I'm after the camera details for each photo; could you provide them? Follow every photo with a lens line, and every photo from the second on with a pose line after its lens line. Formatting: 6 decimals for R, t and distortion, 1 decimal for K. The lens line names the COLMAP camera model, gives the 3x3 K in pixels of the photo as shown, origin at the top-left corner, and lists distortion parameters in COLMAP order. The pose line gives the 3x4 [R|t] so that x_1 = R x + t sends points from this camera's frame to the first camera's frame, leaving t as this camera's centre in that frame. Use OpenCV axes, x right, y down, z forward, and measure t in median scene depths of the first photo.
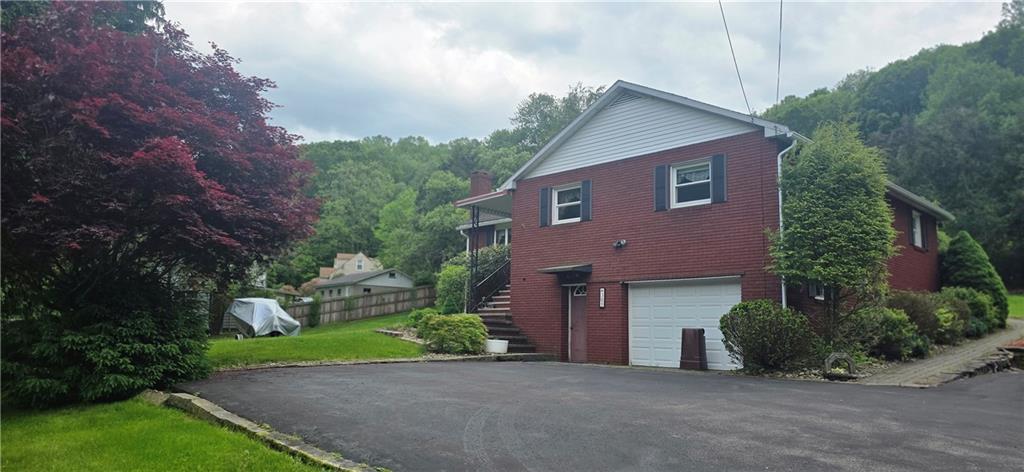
lens RADIAL K [[682.3, 0, 519.4], [0, 682.3, 237.4], [0, 0, 1]] dist [0.076012, -0.076166]
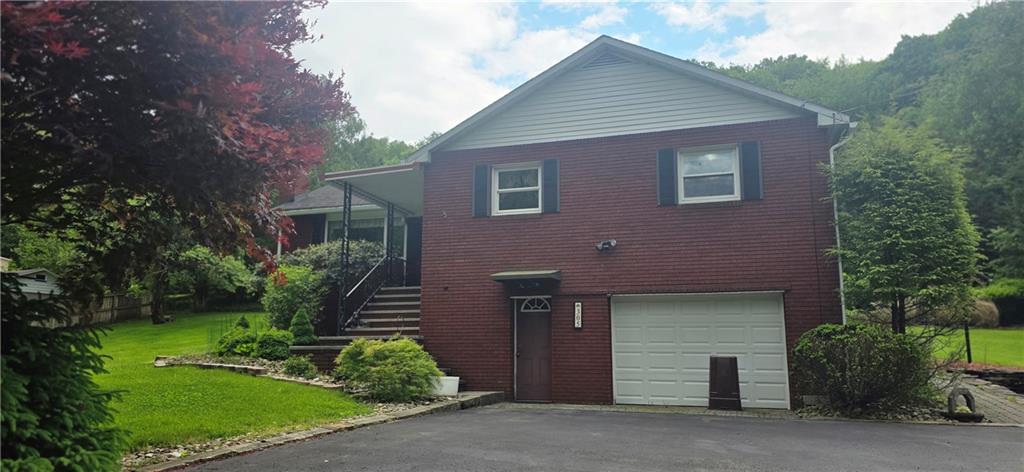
lens RADIAL K [[657.4, 0, 533.4], [0, 657.4, 248.8], [0, 0, 1]] dist [0.053008, -0.067713]
pose [[0.881744, 0.056454, 0.468337, -0.268911], [-0.053175, 0.998380, -0.020232, 0.032745], [-0.468721, -0.007065, 0.883318, 0.384312]]
